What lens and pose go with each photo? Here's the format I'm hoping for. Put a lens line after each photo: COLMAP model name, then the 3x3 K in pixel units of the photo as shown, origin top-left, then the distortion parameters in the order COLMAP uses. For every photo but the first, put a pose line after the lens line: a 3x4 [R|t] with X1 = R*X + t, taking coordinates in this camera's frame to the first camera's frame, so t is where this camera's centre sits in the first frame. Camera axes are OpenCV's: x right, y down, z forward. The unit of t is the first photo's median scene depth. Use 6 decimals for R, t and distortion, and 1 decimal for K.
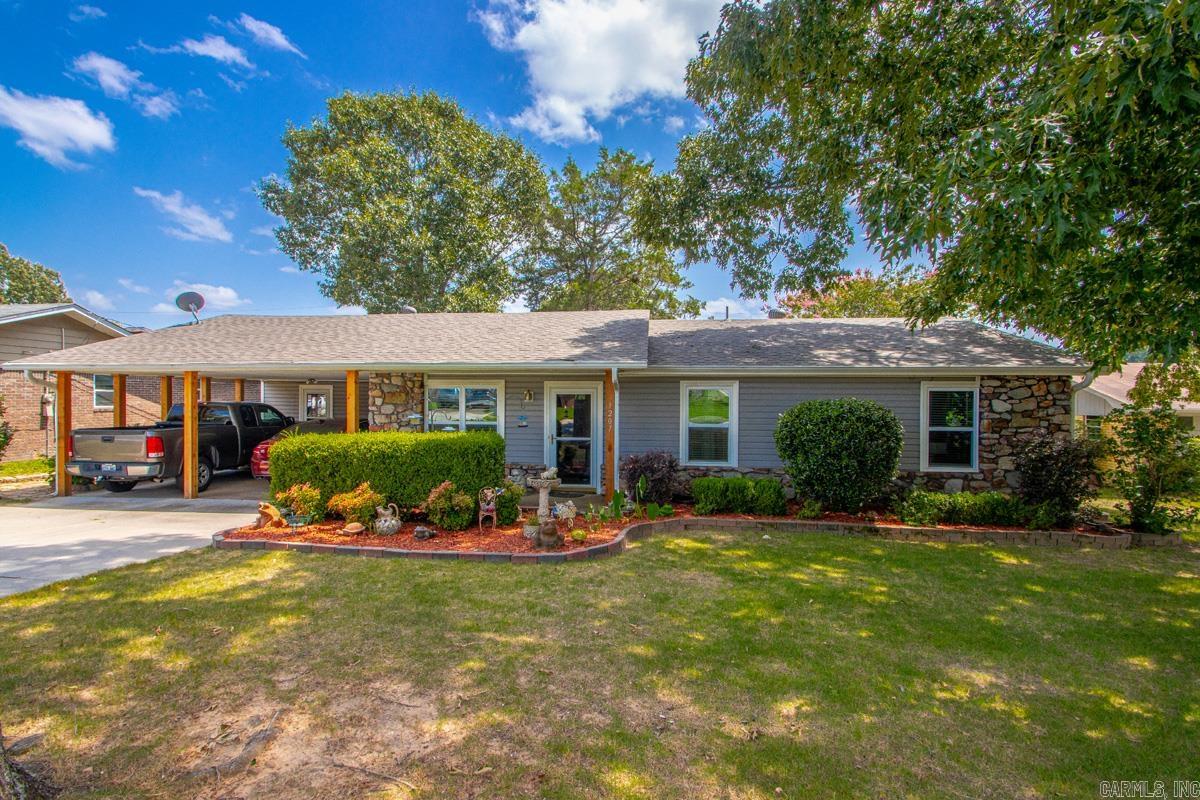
lens RADIAL K [[559.6, 0, 596.2], [0, 559.6, 398.7], [0, 0, 1]] dist [0.002348, -0.010909]
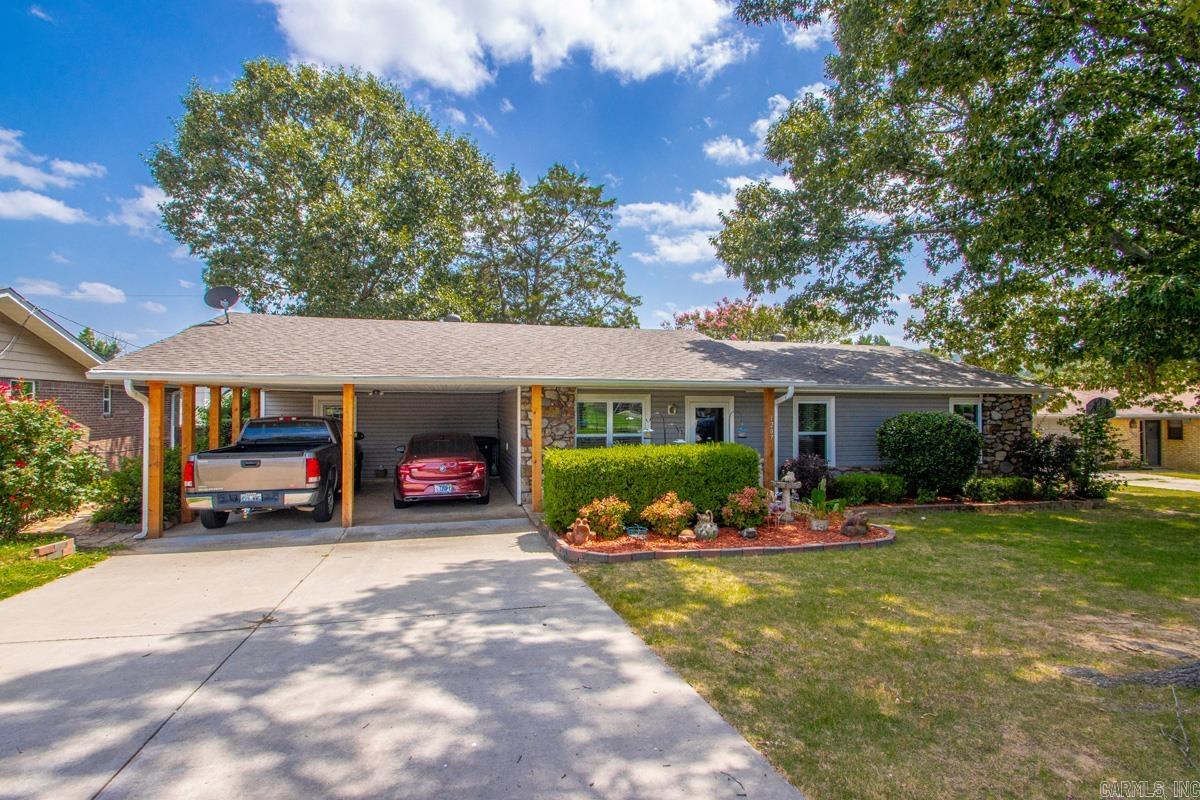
lens RADIAL K [[559.6, 0, 600.3], [0, 559.6, 398.3], [0, 0, 1]] dist [0.002348, -0.010909]
pose [[0.937734, 0.002365, 0.347346, -0.698506], [0.002695, 0.999897, -0.014083, -0.012828], [-0.347343, 0.014142, 0.937631, 0.027139]]
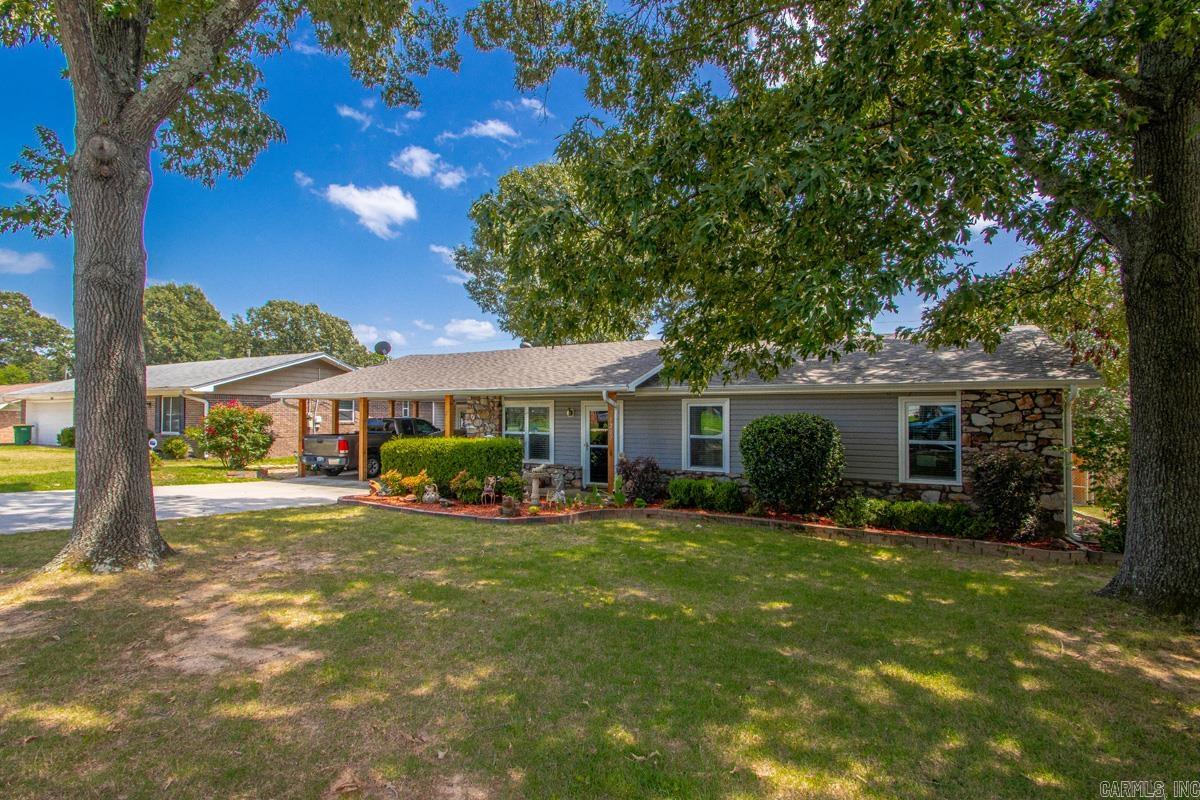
lens RADIAL K [[559.6, 0, 600.5], [0, 559.6, 406.7], [0, 0, 1]] dist [0.002348, -0.010909]
pose [[0.930567, -0.009061, -0.366010, 0.455811], [0.002963, 0.999847, -0.017219, 0.004485], [0.366110, 0.014939, 0.930452, -0.188377]]
